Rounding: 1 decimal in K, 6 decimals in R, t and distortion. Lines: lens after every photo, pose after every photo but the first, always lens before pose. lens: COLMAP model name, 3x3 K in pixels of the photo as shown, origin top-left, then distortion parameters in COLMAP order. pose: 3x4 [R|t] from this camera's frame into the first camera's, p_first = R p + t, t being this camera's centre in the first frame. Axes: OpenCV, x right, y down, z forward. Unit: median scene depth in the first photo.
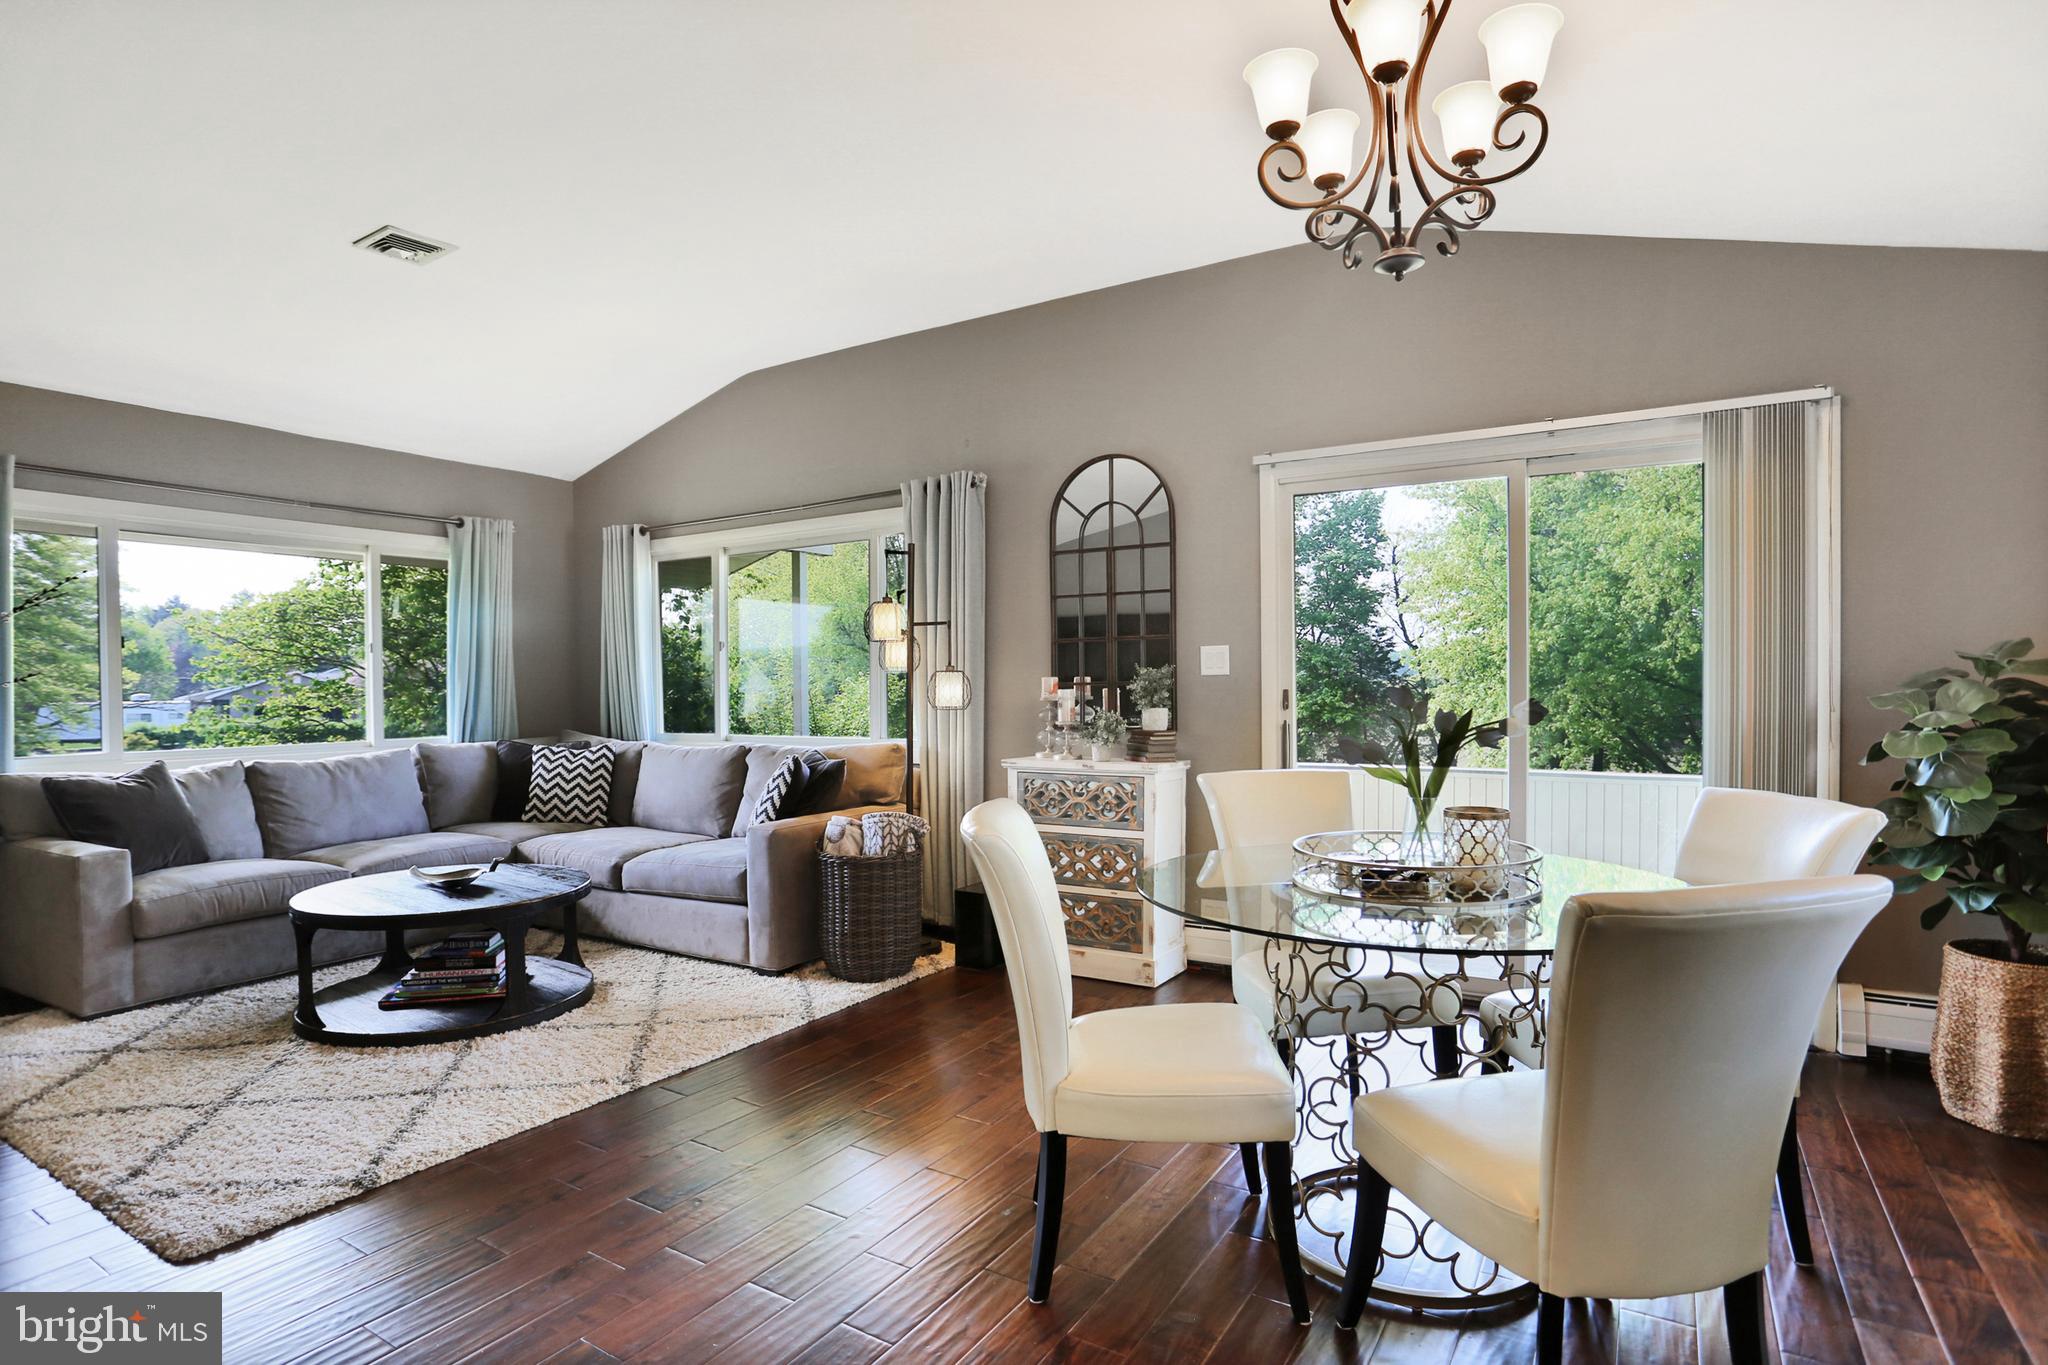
lens RADIAL K [[1046.2, 0, 1030.6], [0, 1046.2, 709.2], [0, 0, 1]] dist [-0.086839, 0.041501]
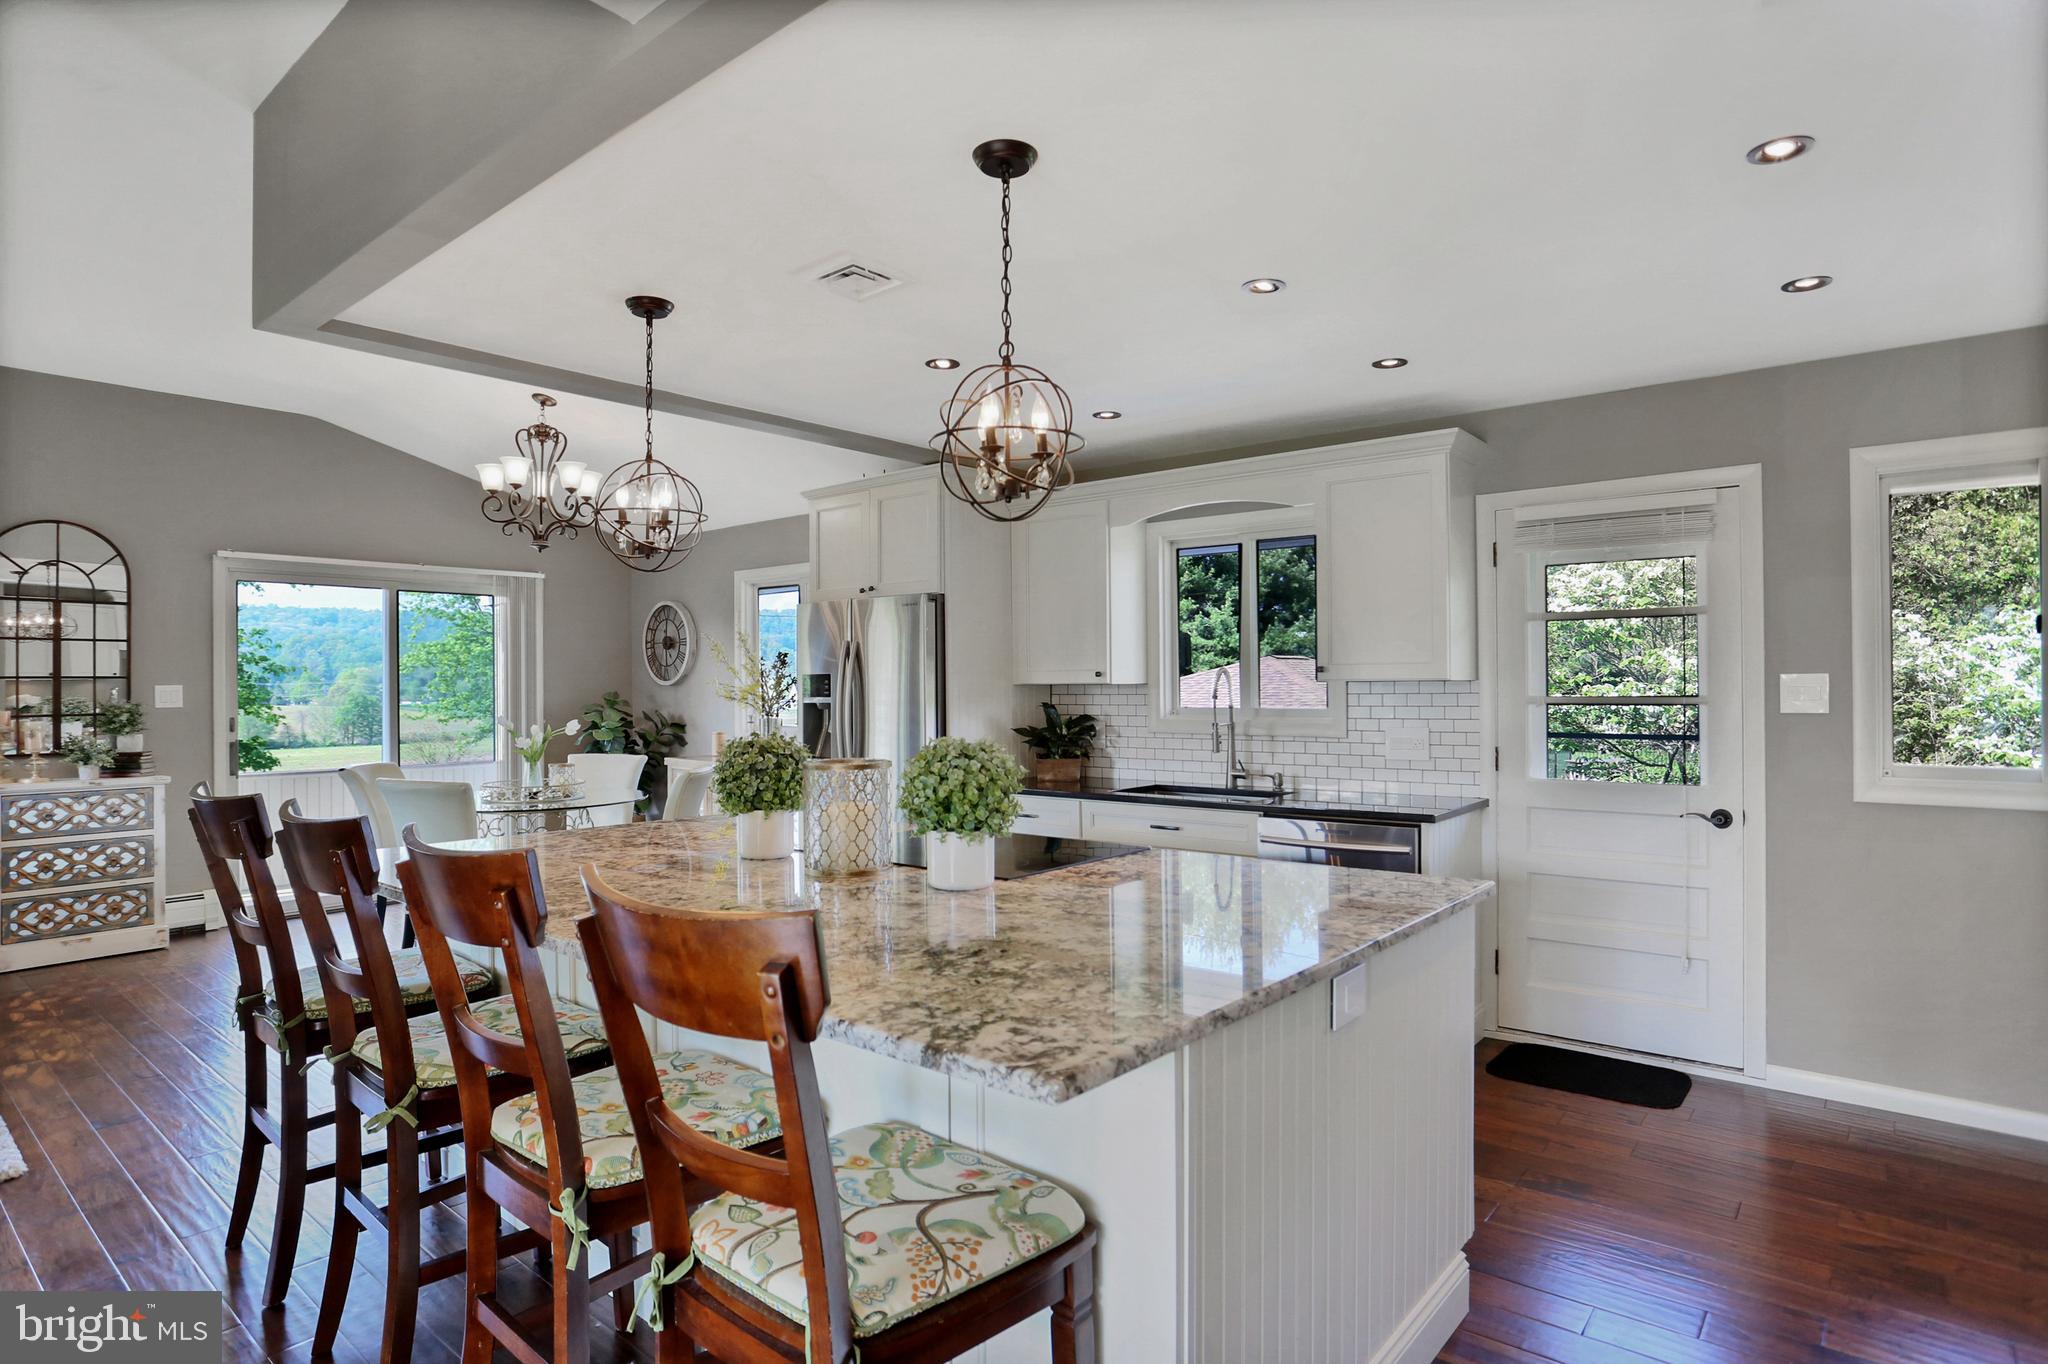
lens RADIAL K [[1098.0, 0, 1024.0], [0, 1098.0, 682.0], [0, 0, 1]] dist [-0.088879, 0.051337]
pose [[0.149788, 0.009207, 0.988675, -0.976342], [0.022801, 0.999659, -0.012763, -0.023500], [-0.988455, 0.024454, 0.149527, -0.260522]]
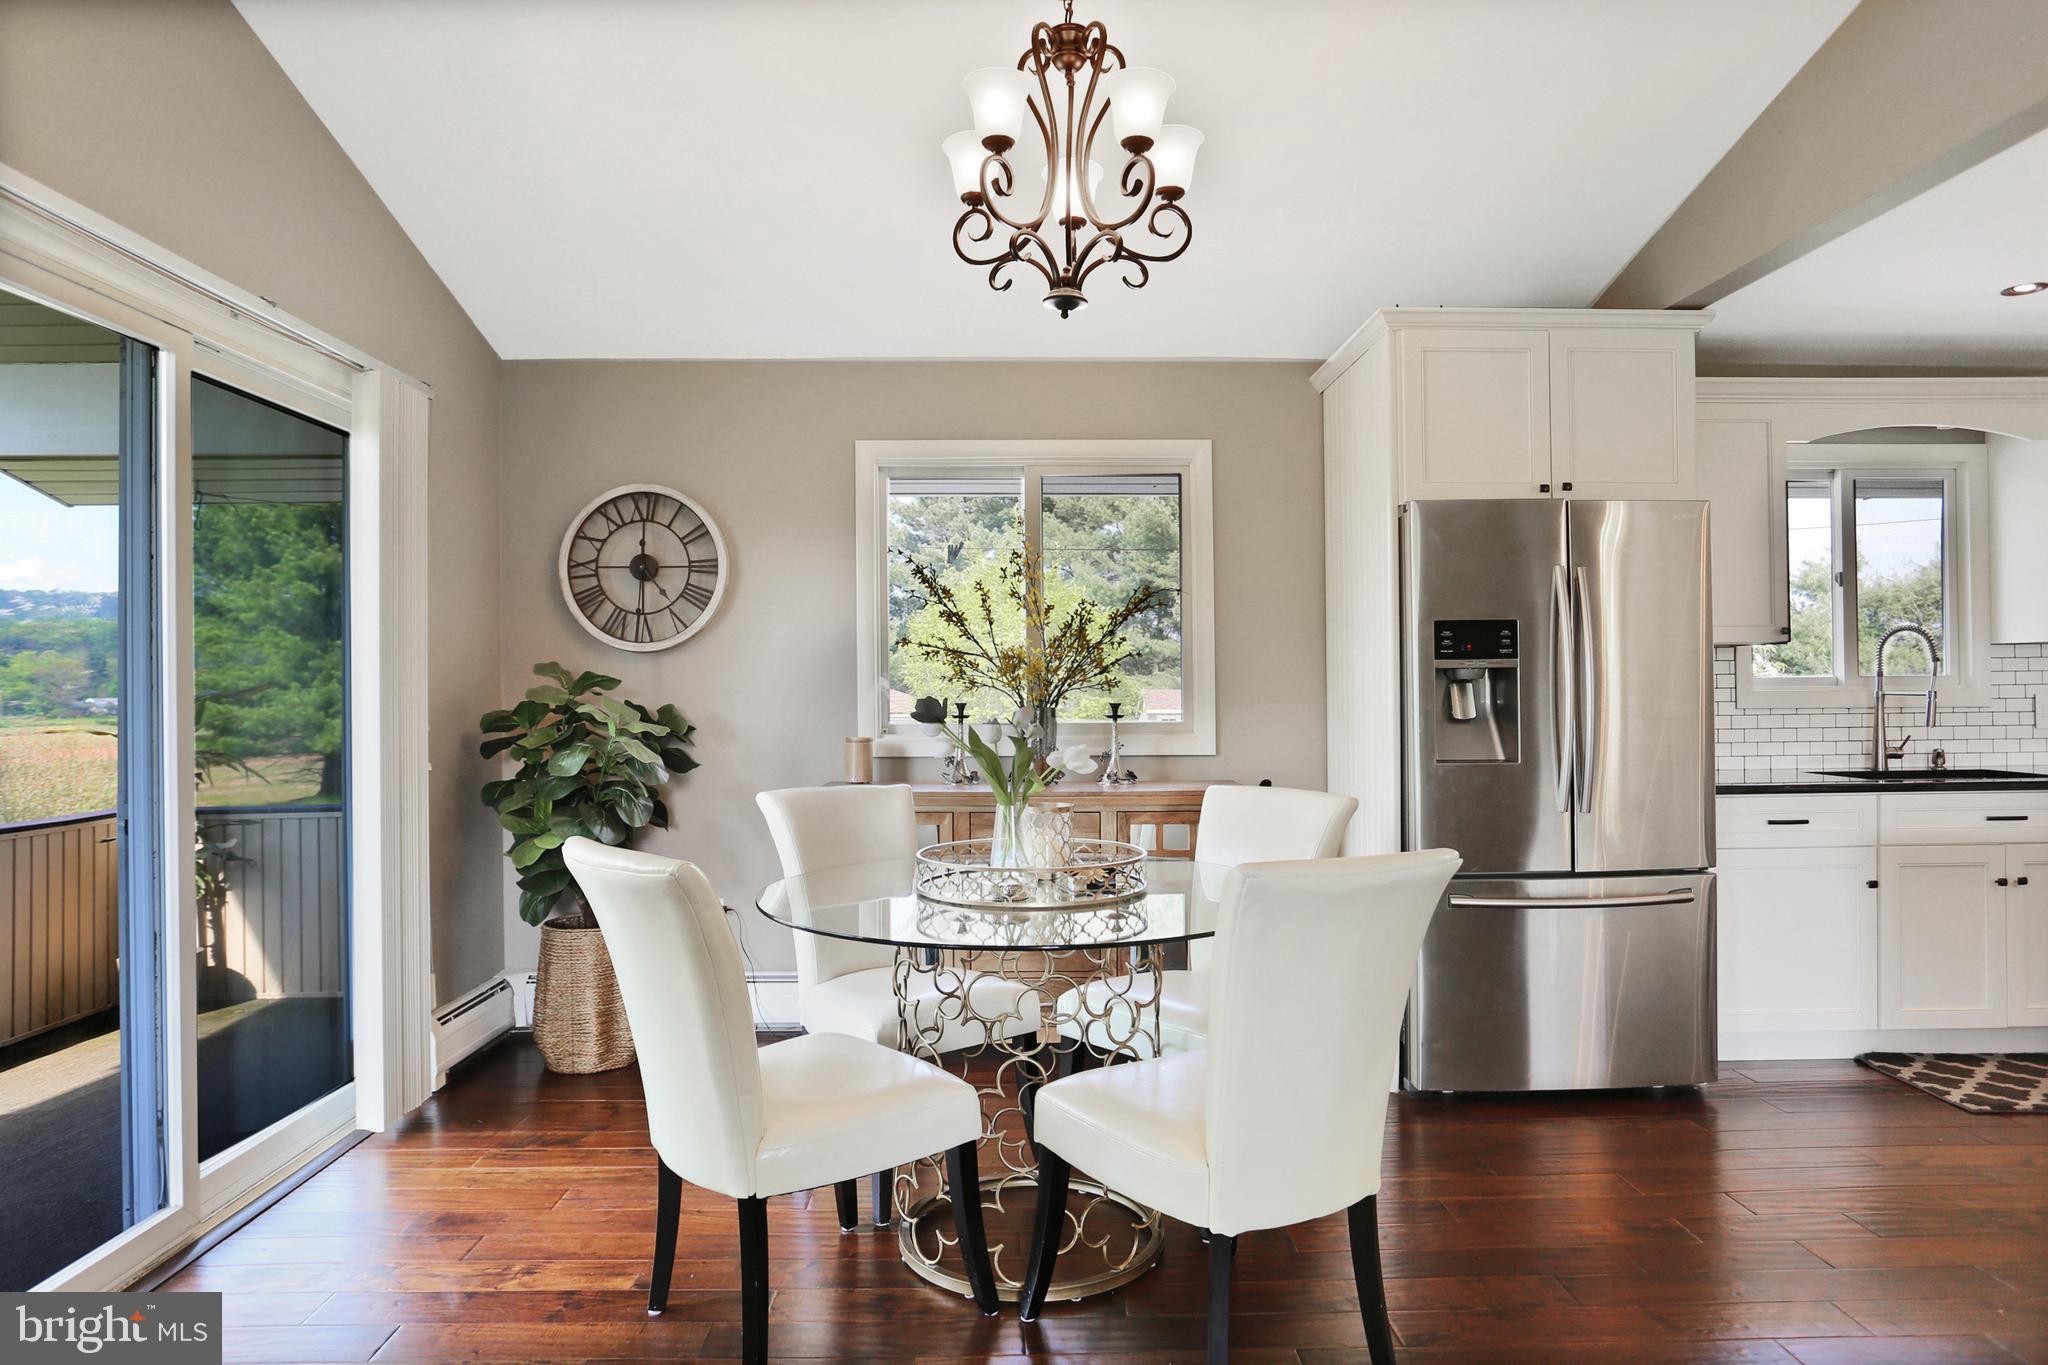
lens RADIAL K [[1202.1, 0, 1024.0], [0, 1202.1, 682.5], [0, 0, 1]] dist [-0.089229, 0.066908]
pose [[-0.531618, 0.014687, 0.846857, -0.314847], [0.027554, 0.999620, -0.000039, -0.020110], [-0.846536, 0.023314, -0.531821, 0.818698]]
